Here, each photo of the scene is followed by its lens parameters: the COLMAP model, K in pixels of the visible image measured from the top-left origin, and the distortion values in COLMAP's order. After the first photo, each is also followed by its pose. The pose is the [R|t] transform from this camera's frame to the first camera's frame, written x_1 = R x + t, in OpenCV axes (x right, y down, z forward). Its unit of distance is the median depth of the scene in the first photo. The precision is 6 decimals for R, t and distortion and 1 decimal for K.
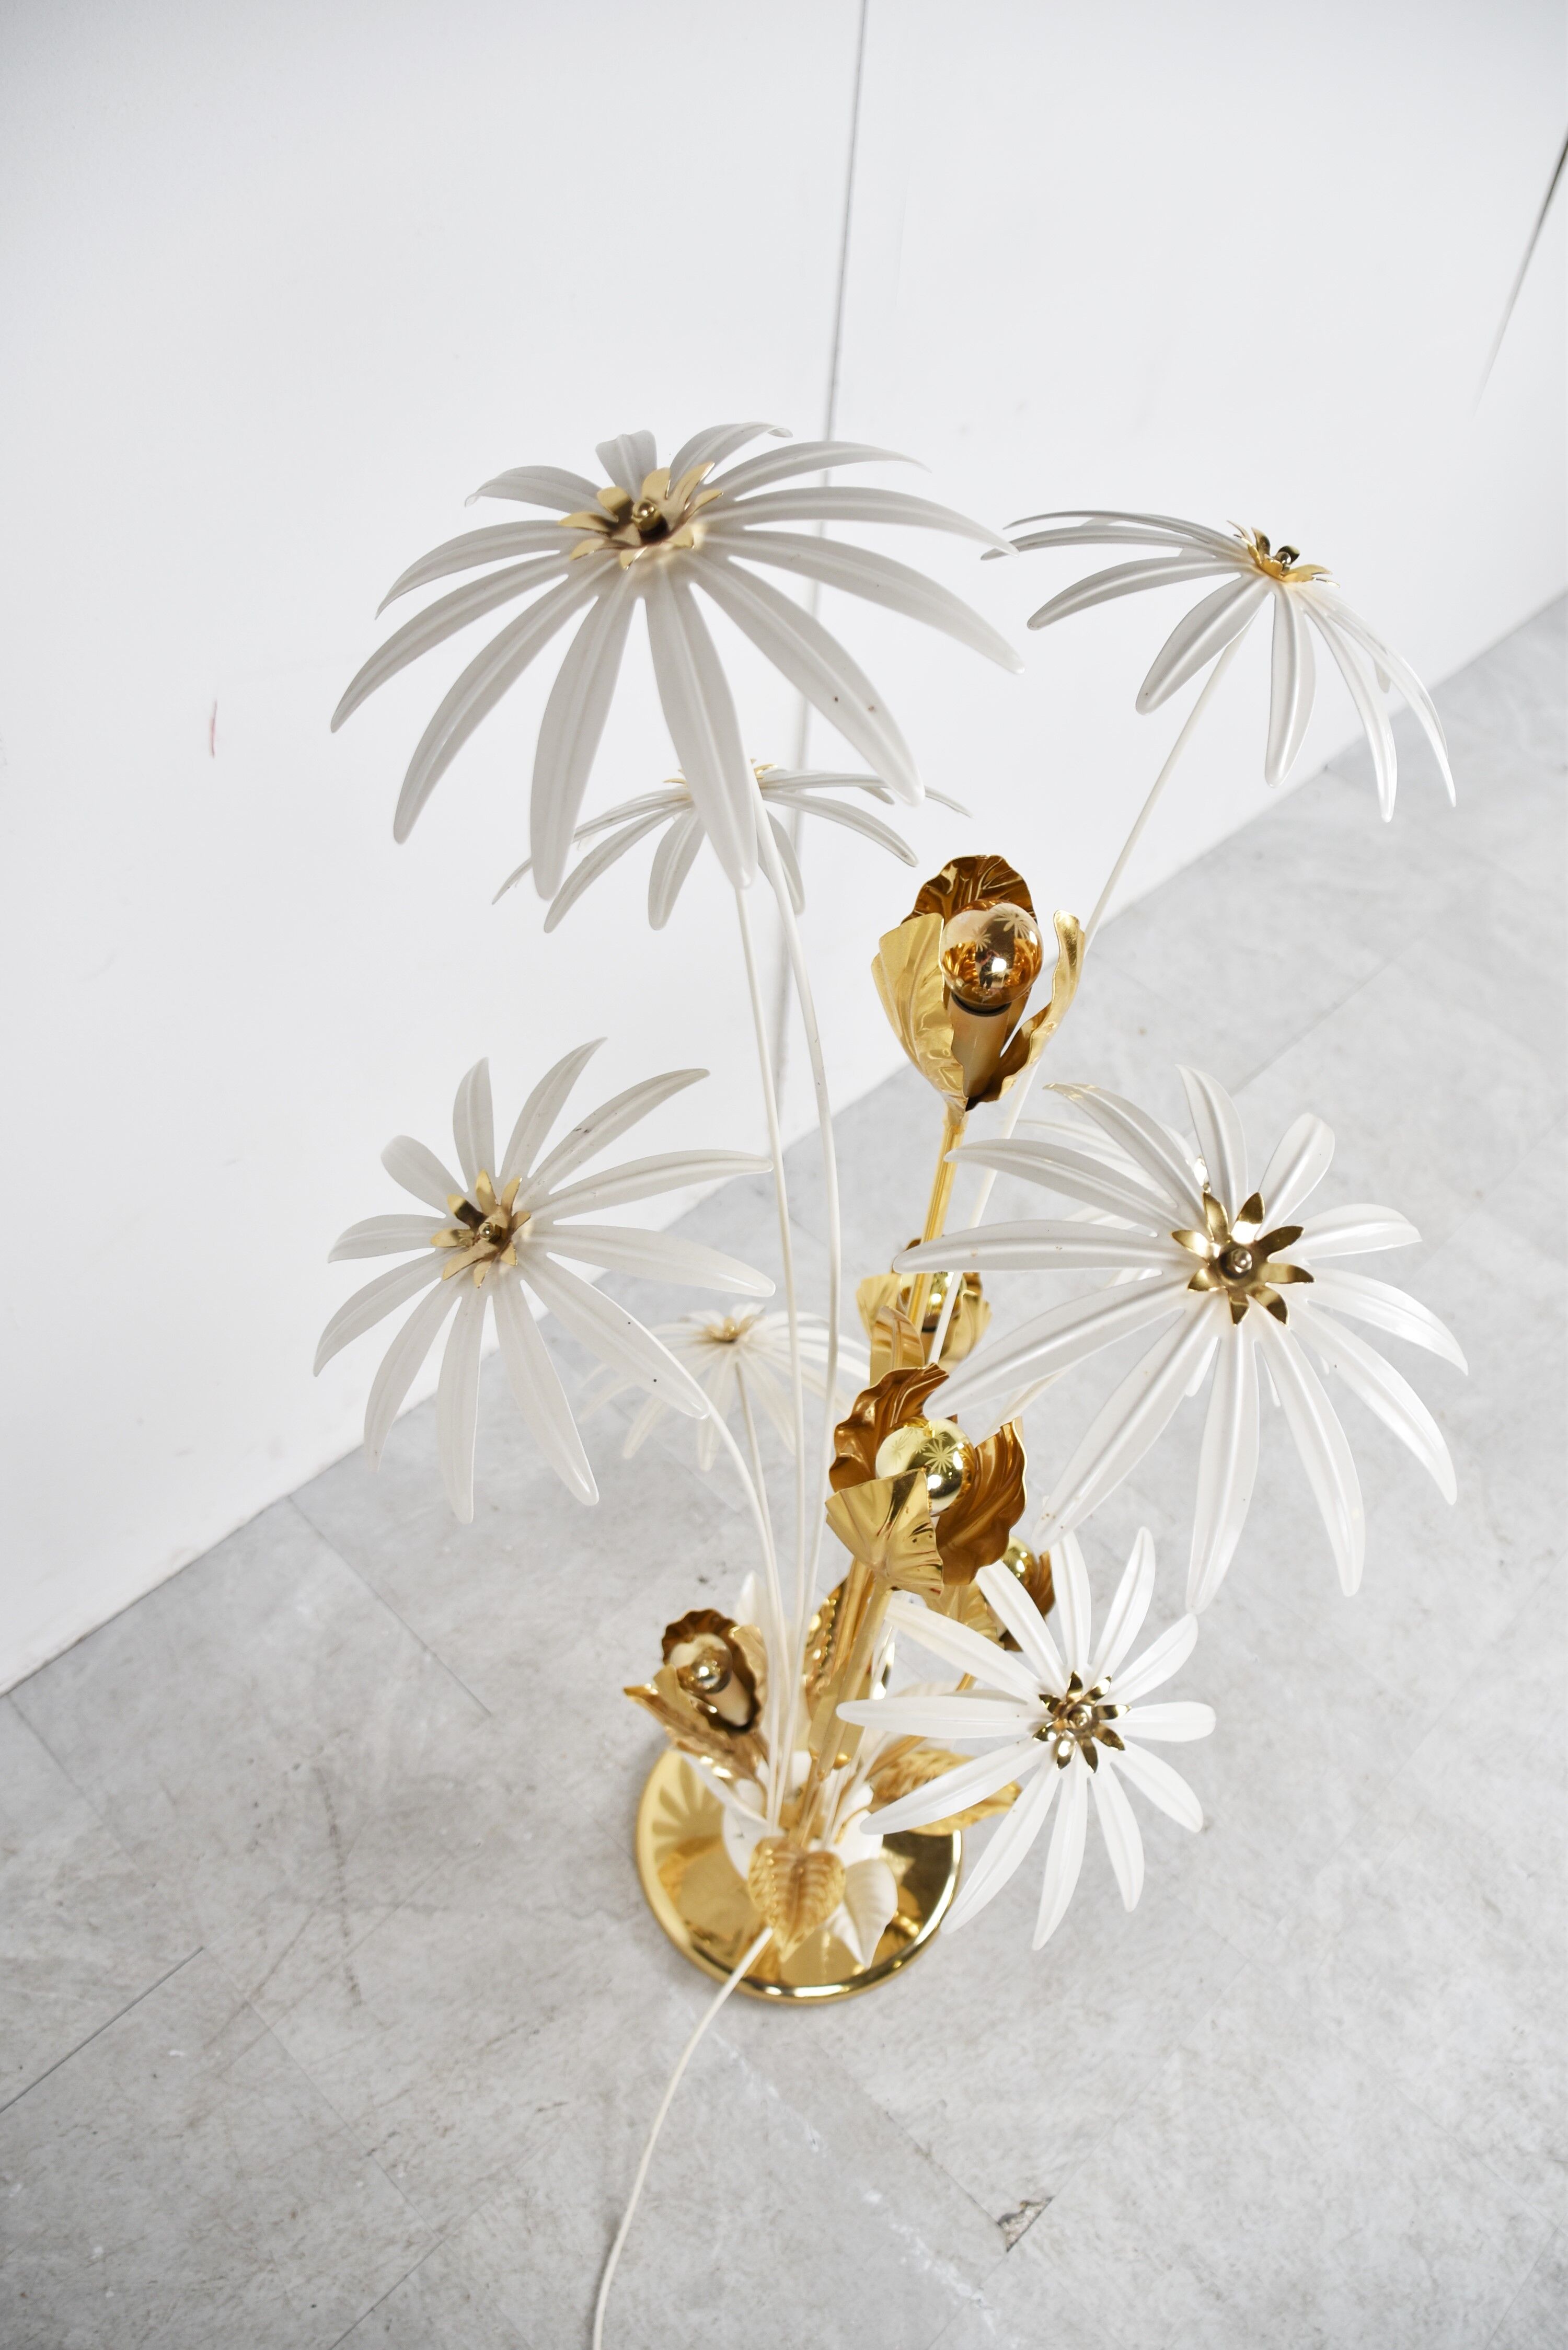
lens RADIAL K [[1812.5, 0, 793.1], [0, 1812.5, 1153.1], [0, 0, 1]] dist [-0.151631, 0.075530]
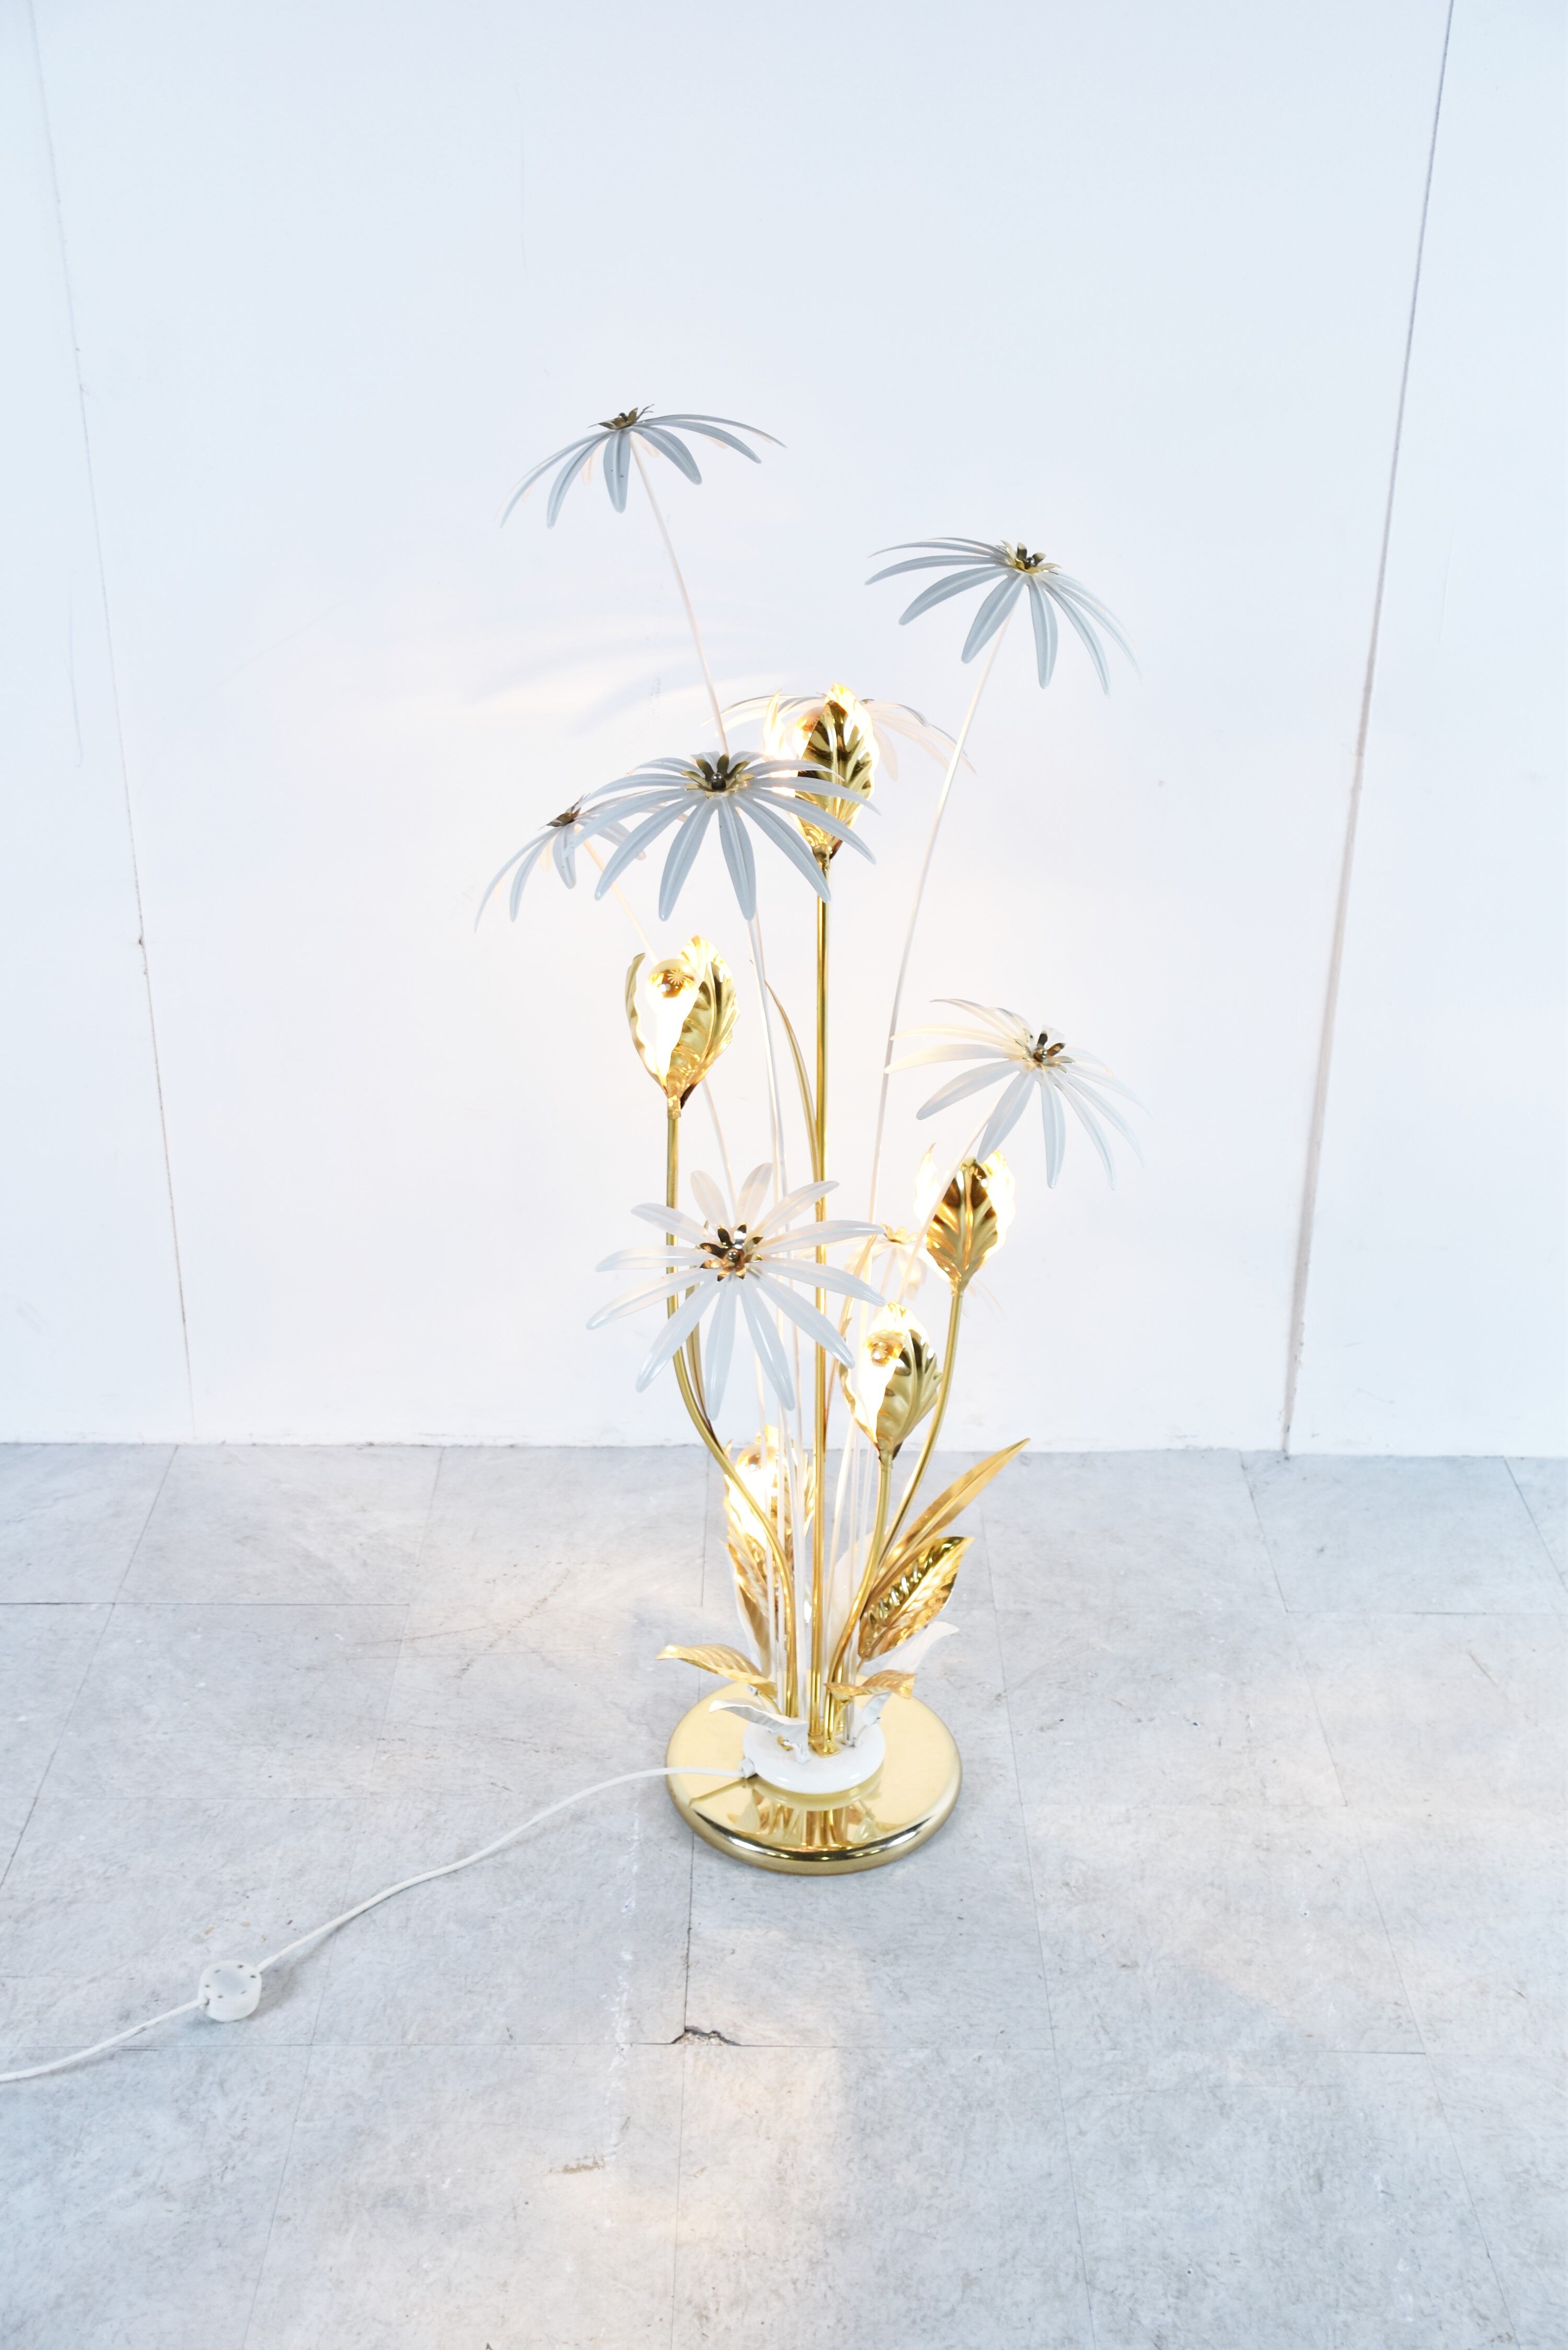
lens RADIAL K [[2488.3, 0, 813.7], [0, 2488.3, 1168.0], [0, 0, 1]] dist [0.015419, 0.000000]
pose [[0.706473, 0.253539, -0.660768, 1.022936], [-0.496401, 0.842983, -0.207282, 0.427370], [0.504462, 0.474445, 0.721401, -0.332431]]
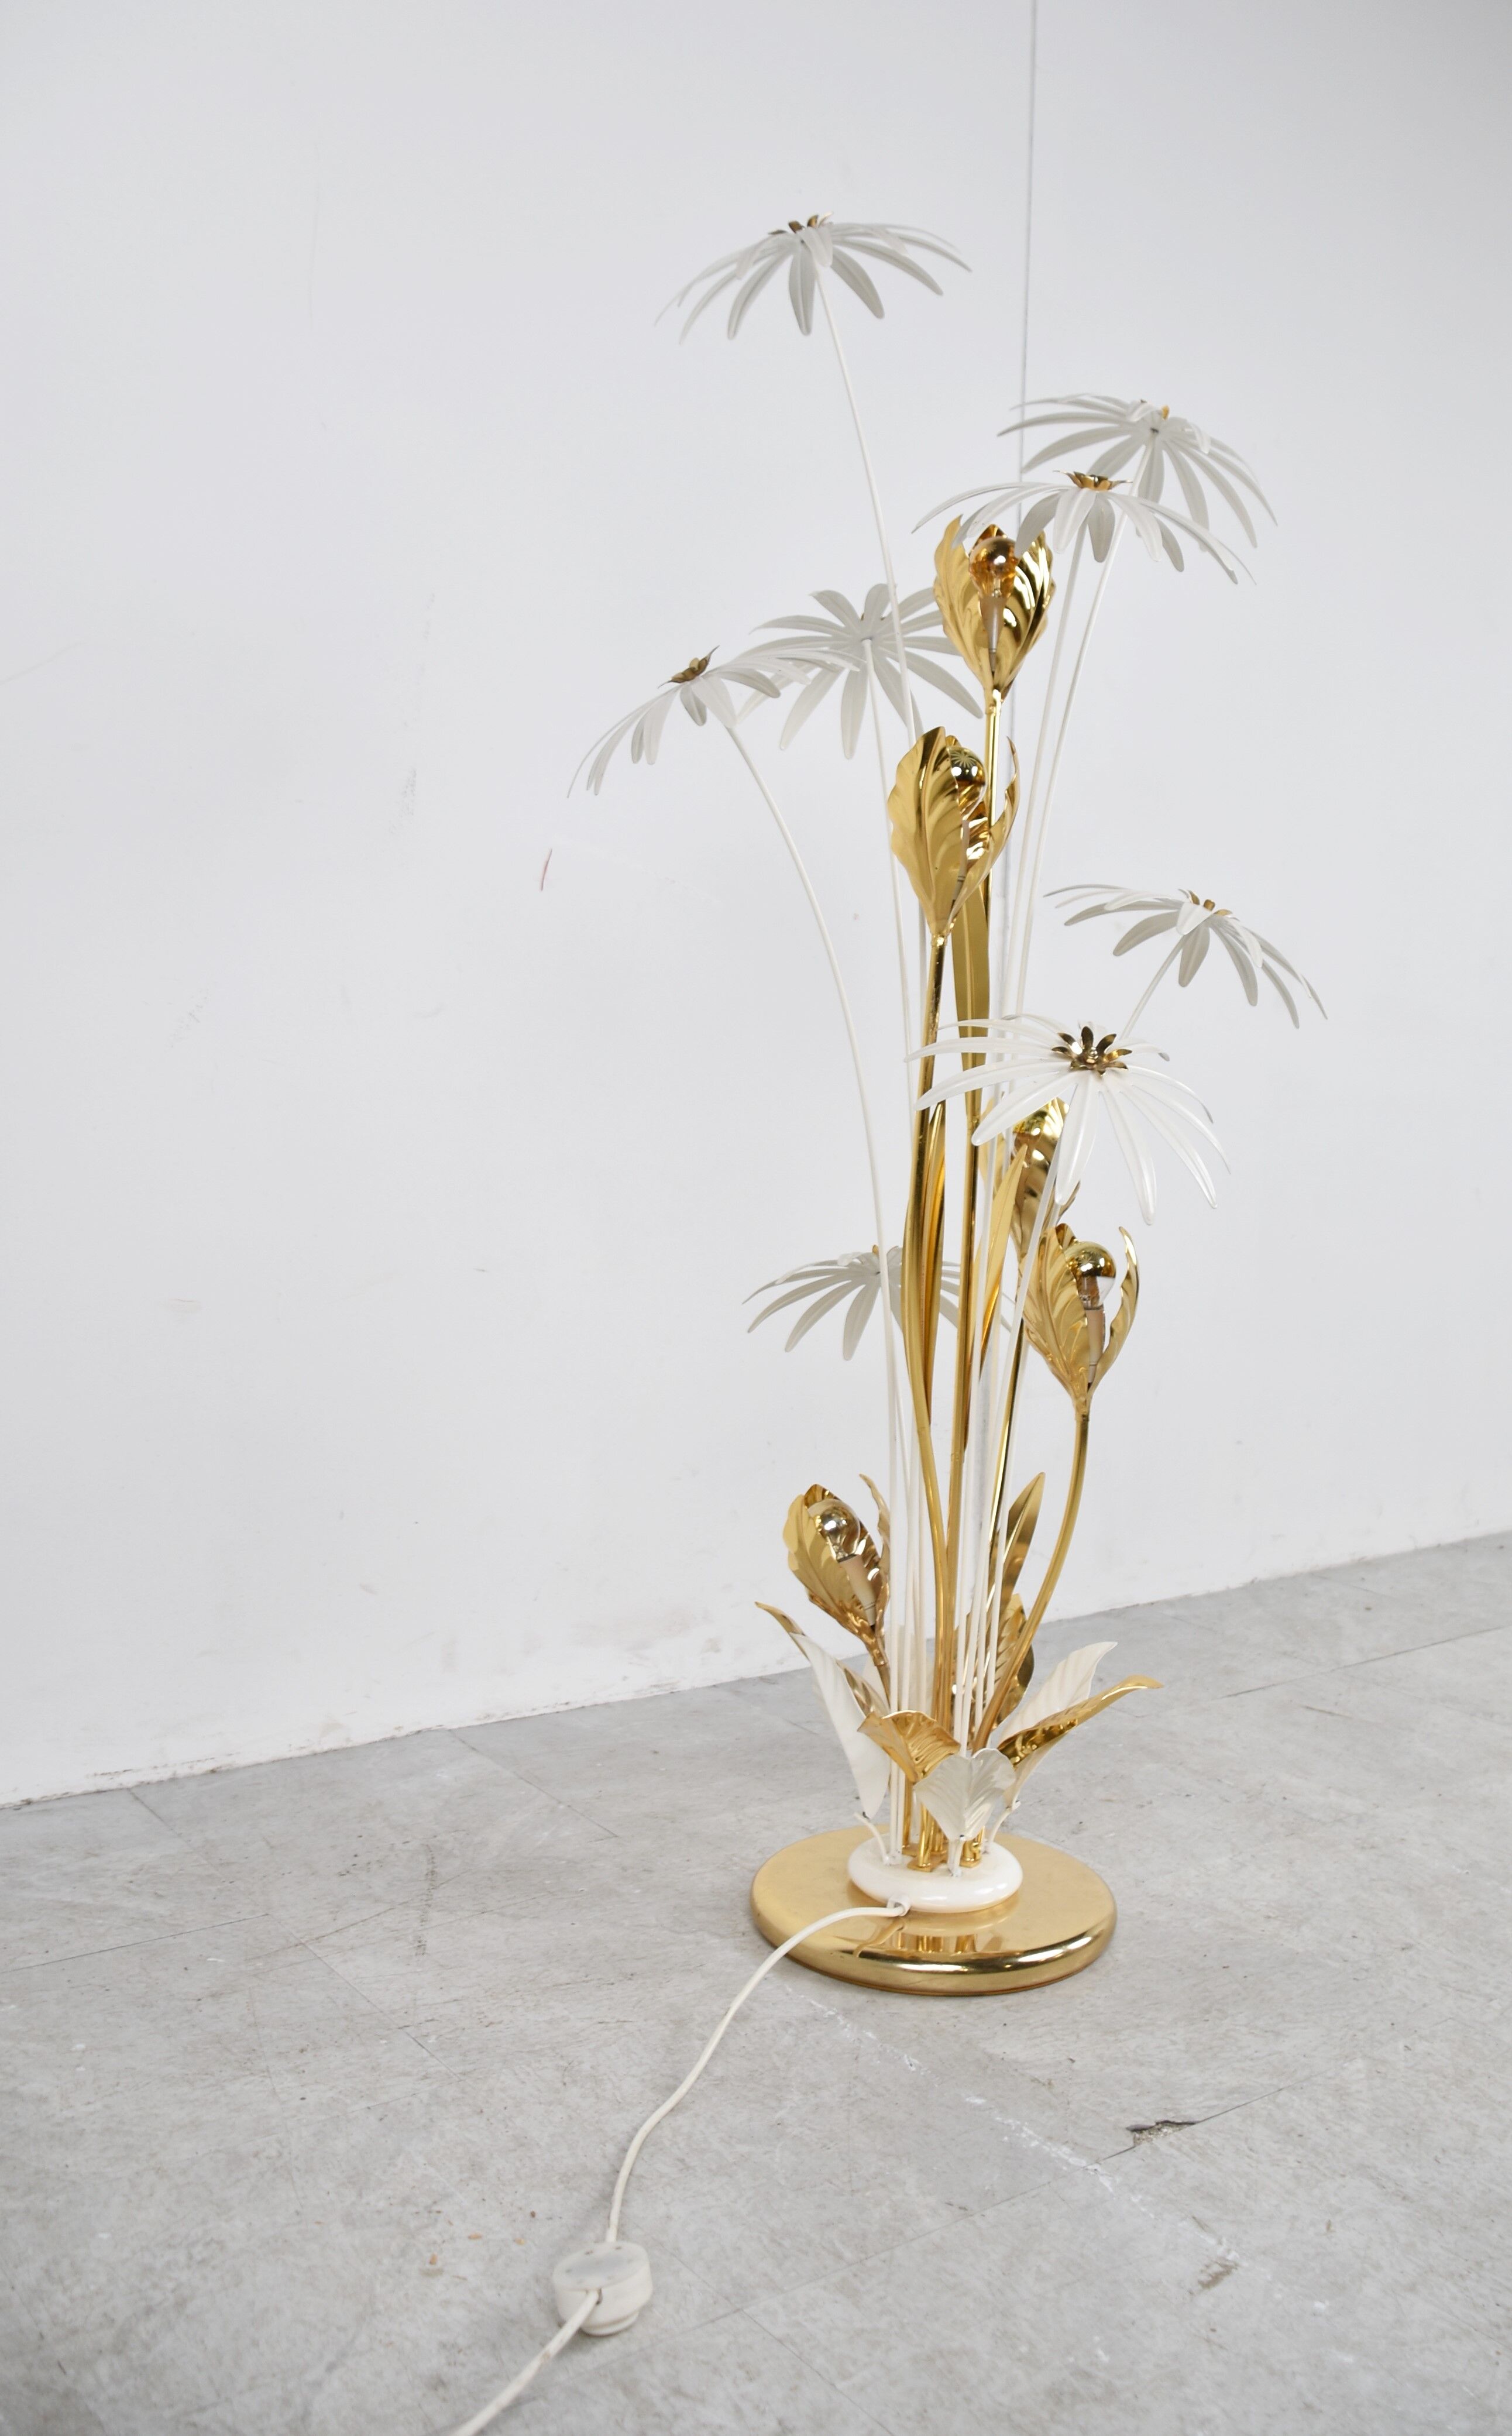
lens RADIAL K [[2150.6, 0, 884.6], [0, 2150.6, 1126.4], [0, 0, 1]] dist [-0.101775, 0.018360]
pose [[0.992270, -0.023634, -0.121823, 0.130456], [-0.069657, 0.706369, -0.704408, 0.942864], [0.102700, 0.707449, 0.699263, -0.037660]]
